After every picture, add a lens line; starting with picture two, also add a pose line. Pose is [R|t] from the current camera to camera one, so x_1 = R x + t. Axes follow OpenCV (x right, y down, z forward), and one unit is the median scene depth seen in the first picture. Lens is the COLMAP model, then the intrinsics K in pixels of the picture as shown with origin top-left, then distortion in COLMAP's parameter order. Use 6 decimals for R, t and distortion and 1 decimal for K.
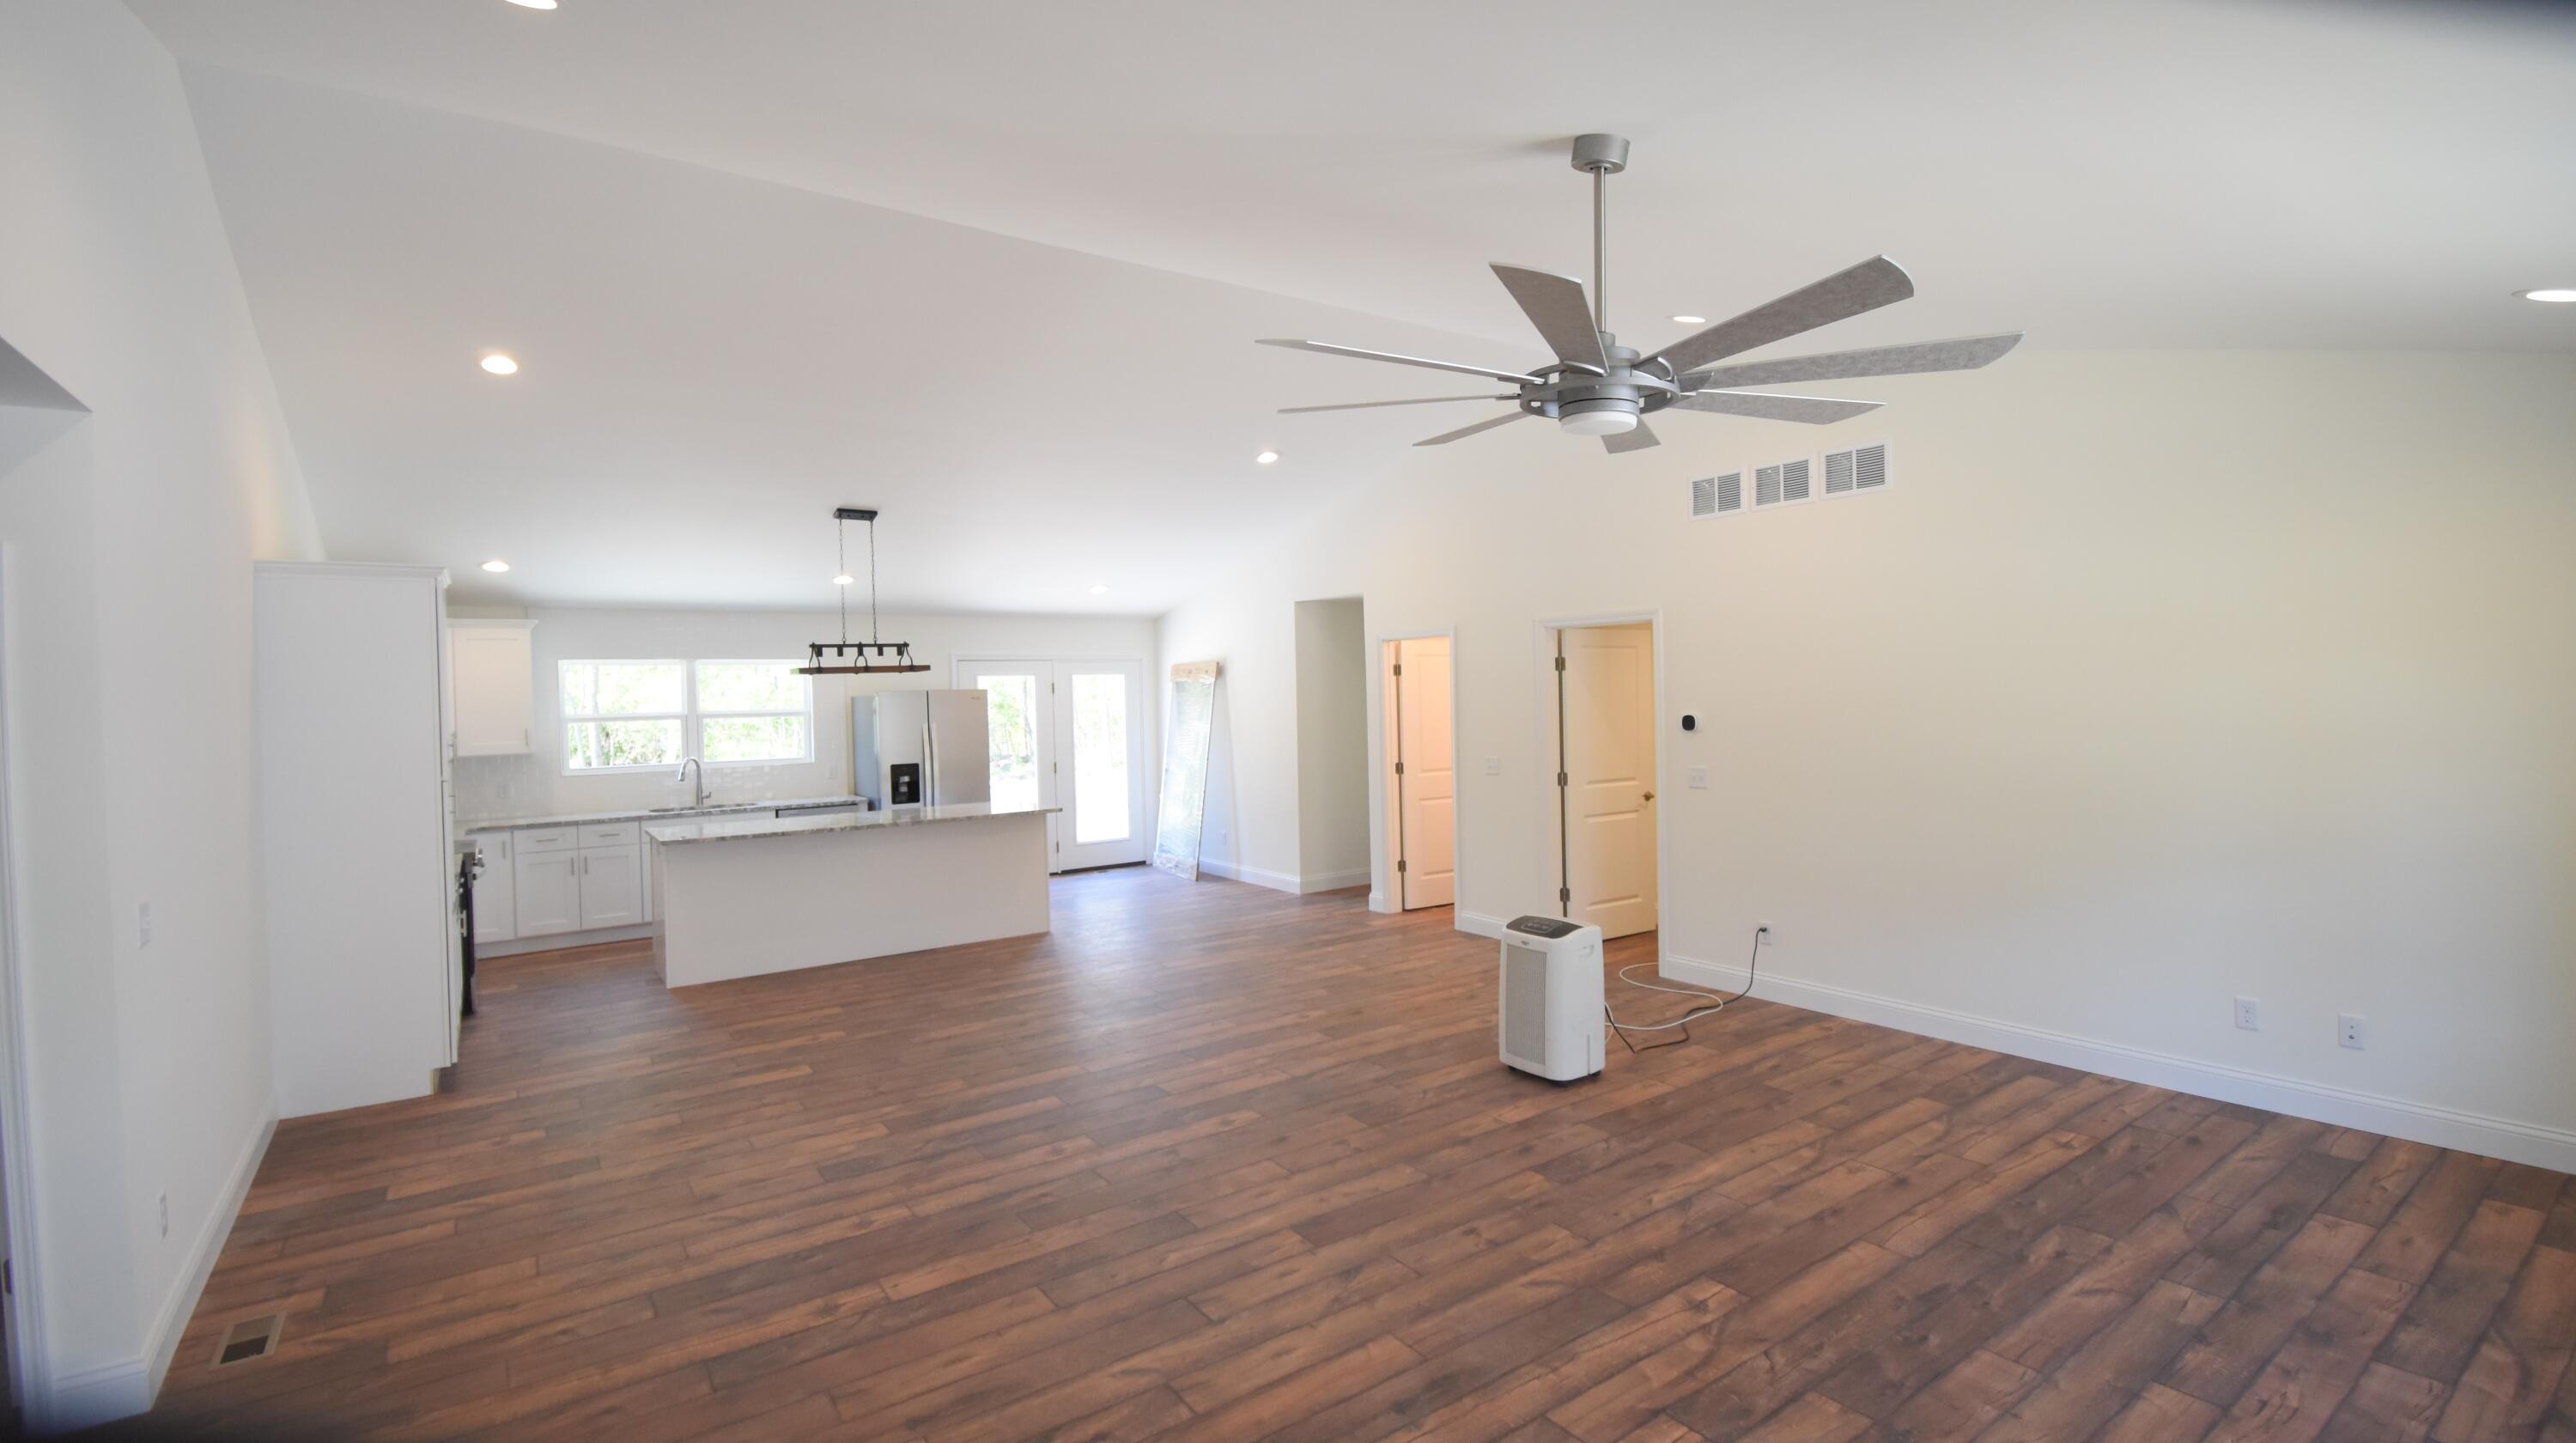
lens RADIAL K [[1139.2, 0, 1288.0], [0, 1139.2, 721.5], [0, 0, 1]] dist [0.007213, -0.000193]
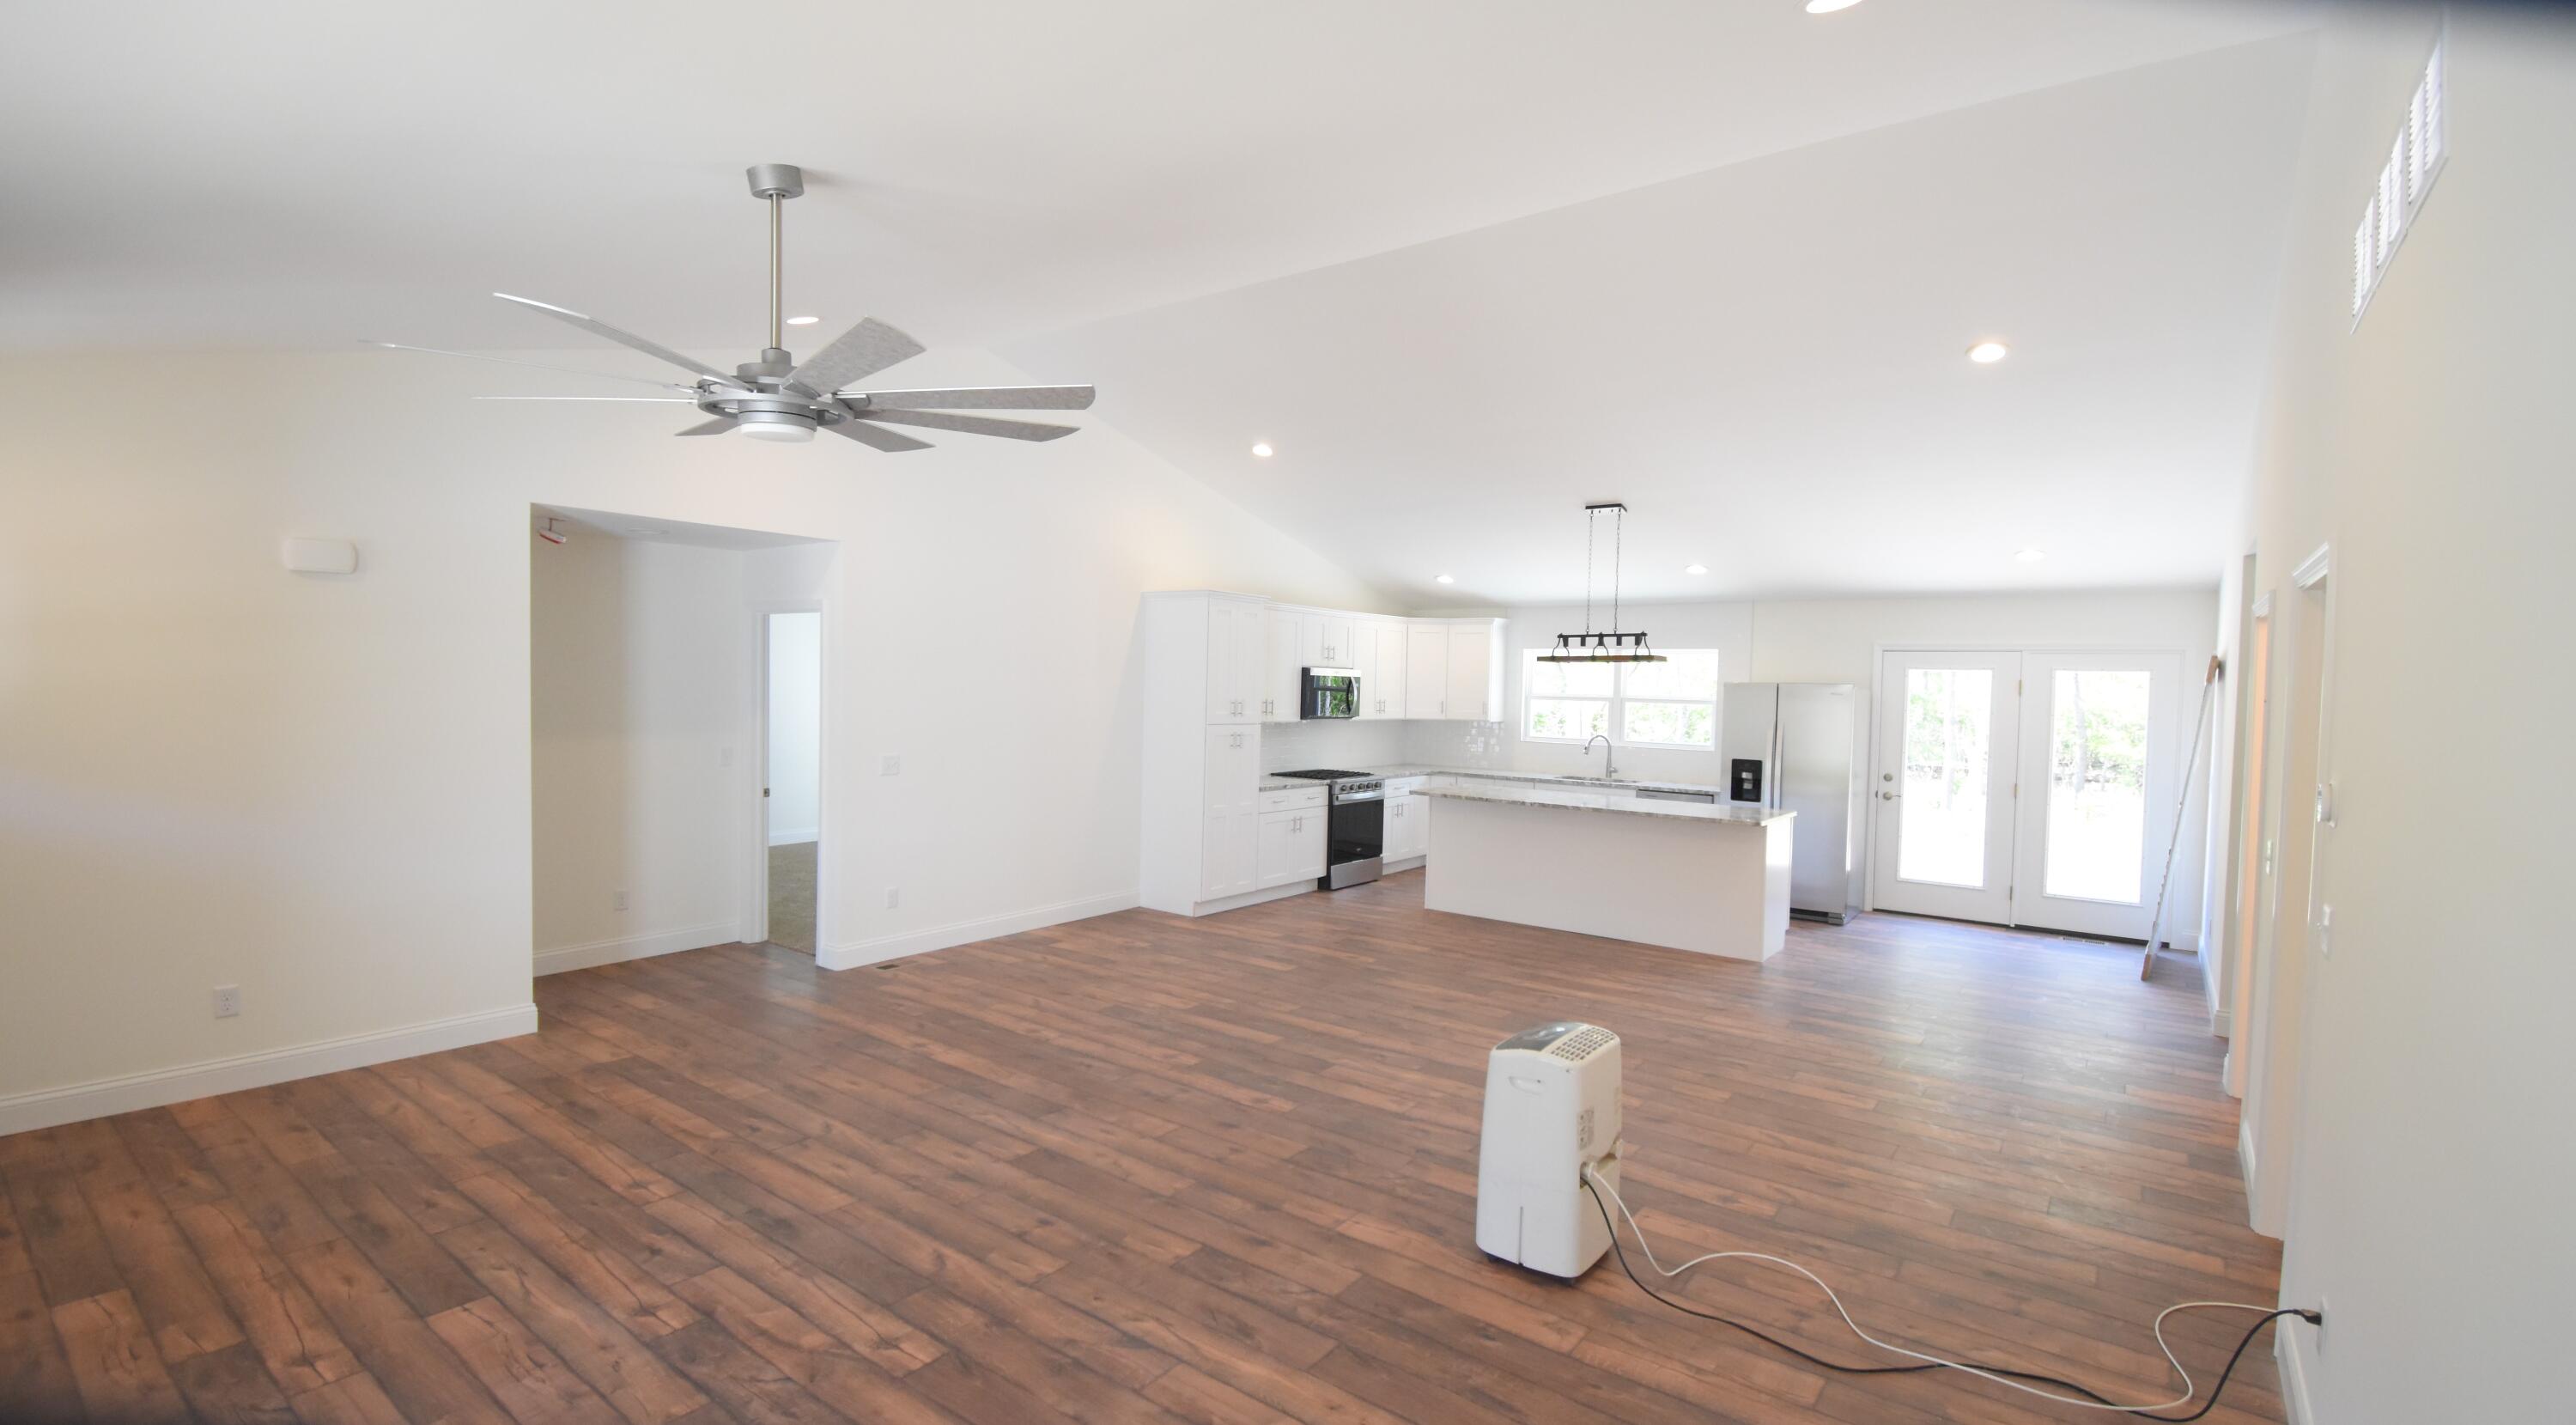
lens RADIAL K [[1140.9, 0, 1288.0], [0, 1140.9, 712.5], [0, 0, 1]] dist [0.001301, -0.000189]
pose [[0.306384, 0.057599, -0.950164, 0.982912], [-0.056623, 0.997503, 0.042210, -0.044753], [0.950222, 0.040868, 0.308880, 0.749252]]
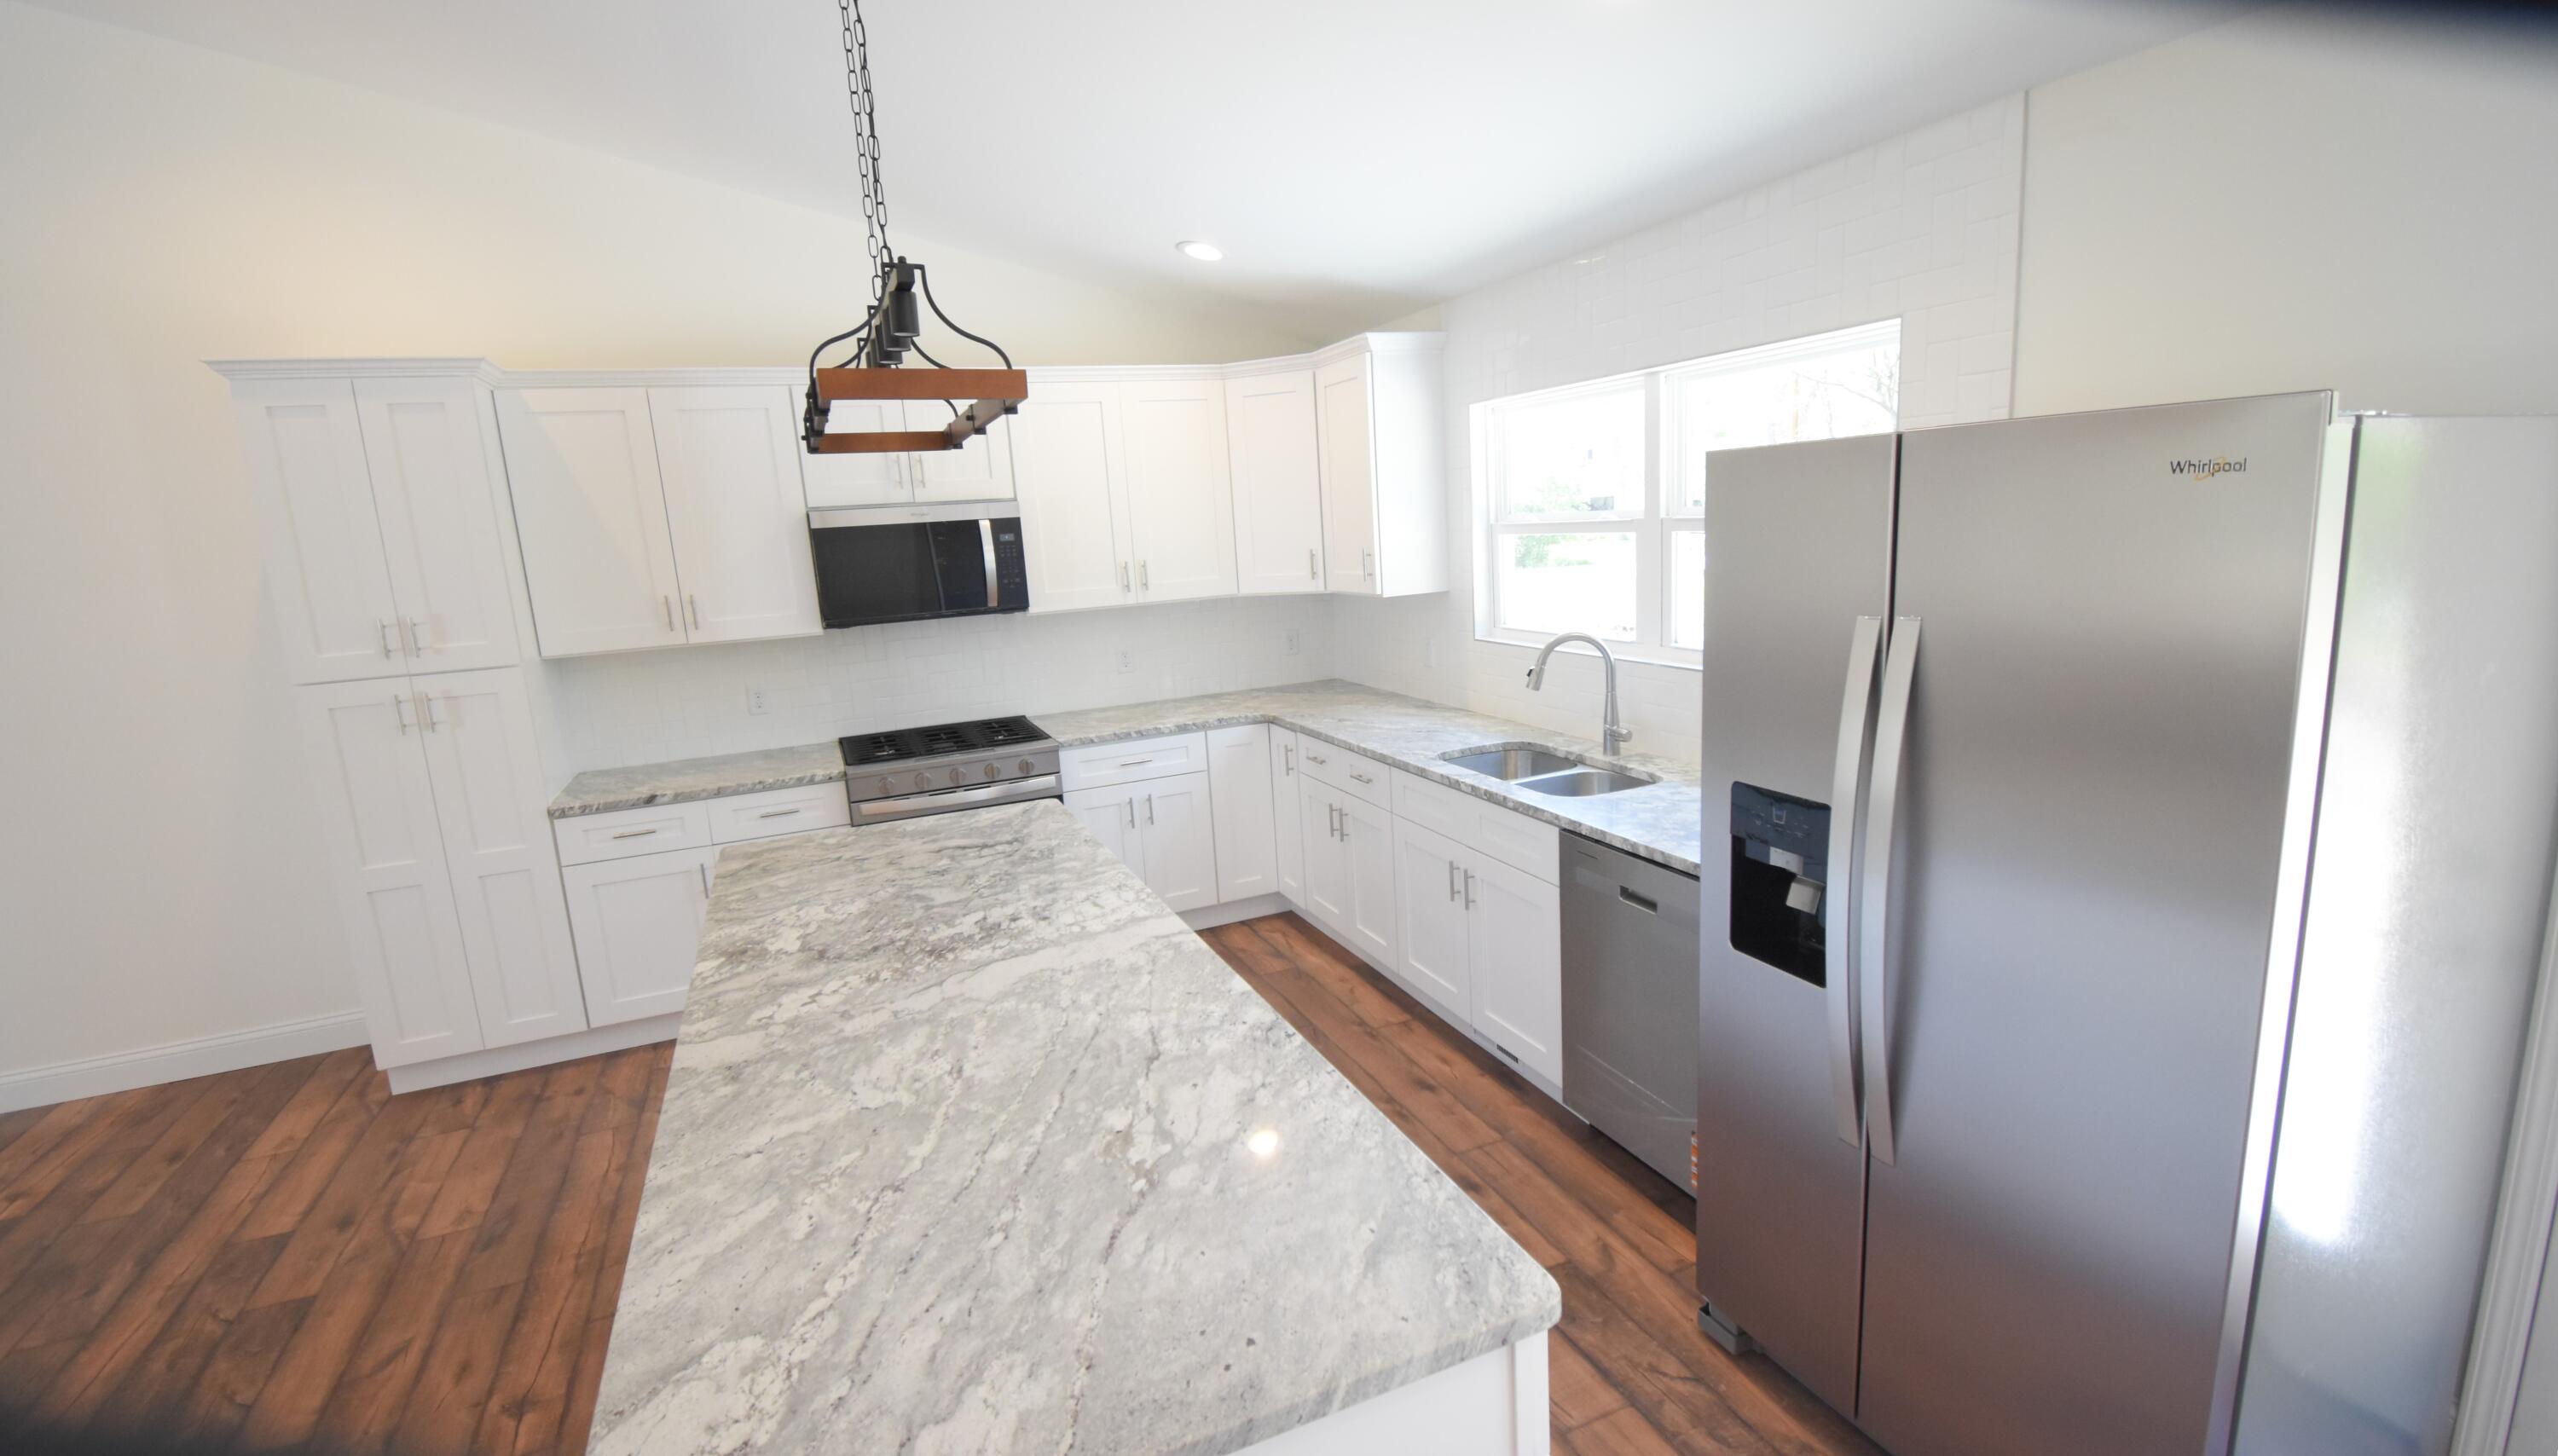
lens RADIAL K [[1119.9, 0, 1279.0], [0, 1119.9, 728.0], [0, 0, 1]] dist [-0.000806, -0.000087]
pose [[-0.208834, 0.216699, -0.953640, -0.267760], [0.035939, 0.976183, 0.213952, -0.049656], [0.977290, 0.010408, -0.211648, 2.093041]]
